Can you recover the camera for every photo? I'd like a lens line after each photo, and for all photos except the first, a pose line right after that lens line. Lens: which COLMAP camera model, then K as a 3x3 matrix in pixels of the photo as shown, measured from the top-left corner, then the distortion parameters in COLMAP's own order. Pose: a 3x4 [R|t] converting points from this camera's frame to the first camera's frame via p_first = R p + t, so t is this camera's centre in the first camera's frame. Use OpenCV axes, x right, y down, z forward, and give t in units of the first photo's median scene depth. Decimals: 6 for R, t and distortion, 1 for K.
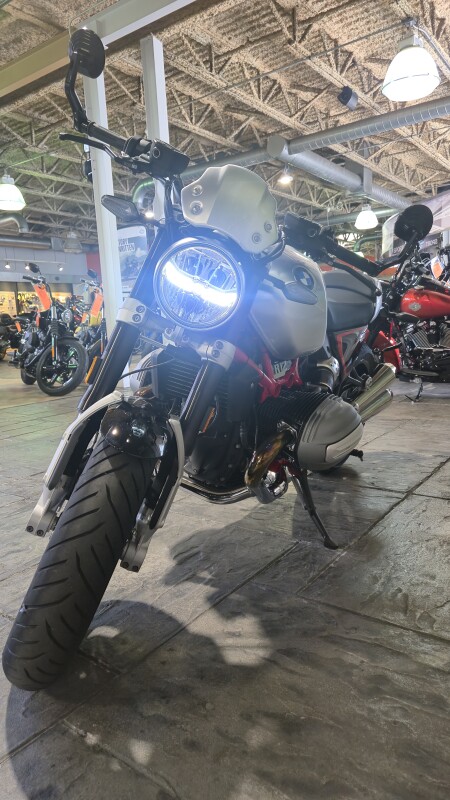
lens RADIAL K [[544.9, 0, 221.9], [0, 544.9, 401.4], [0, 0, 1]] dist [0.046339, -0.044628]
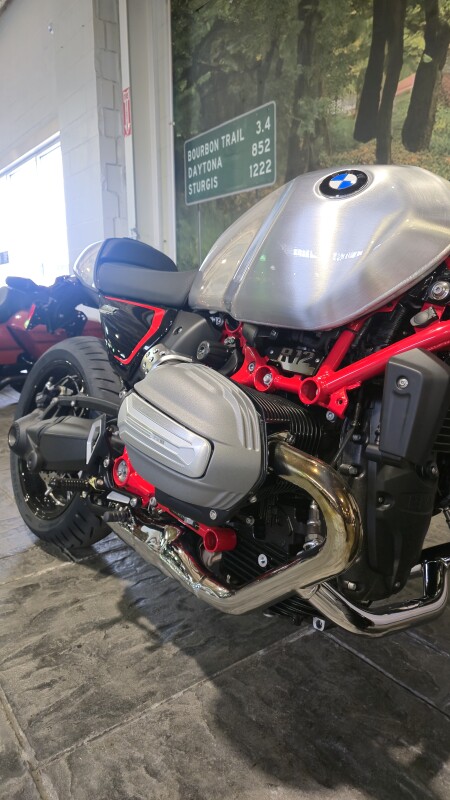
lens RADIAL K [[544.9, 0, 224.2], [0, 544.9, 395.0], [0, 0, 1]] dist [0.046339, -0.044628]
pose [[0.287207, -0.124079, 0.949798, -0.098067], [0.139109, 0.986465, 0.086804, -0.021483], [-0.947713, 0.107195, 0.300580, 0.162270]]
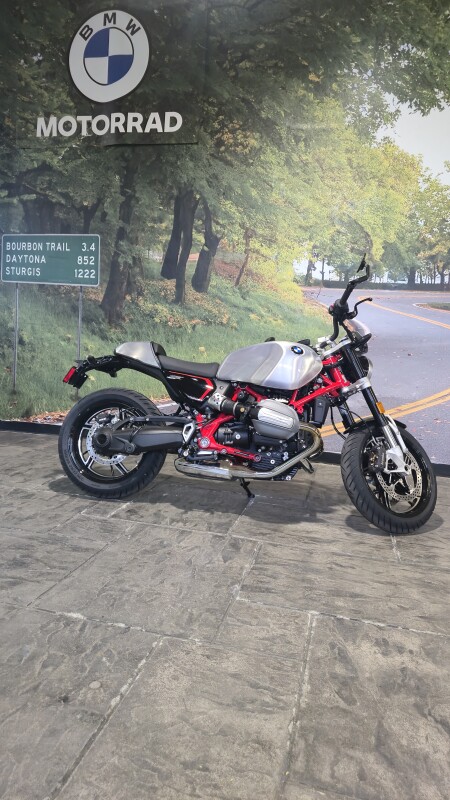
lens RADIAL K [[544.9, 0, 226.6], [0, 544.9, 393.7], [0, 0, 1]] dist [0.046339, -0.044628]
pose [[-0.409943, -0.043608, 0.911068, -0.275036], [0.093795, 0.991546, 0.089663, -0.051052], [-0.907276, 0.122210, -0.402388, 0.330861]]
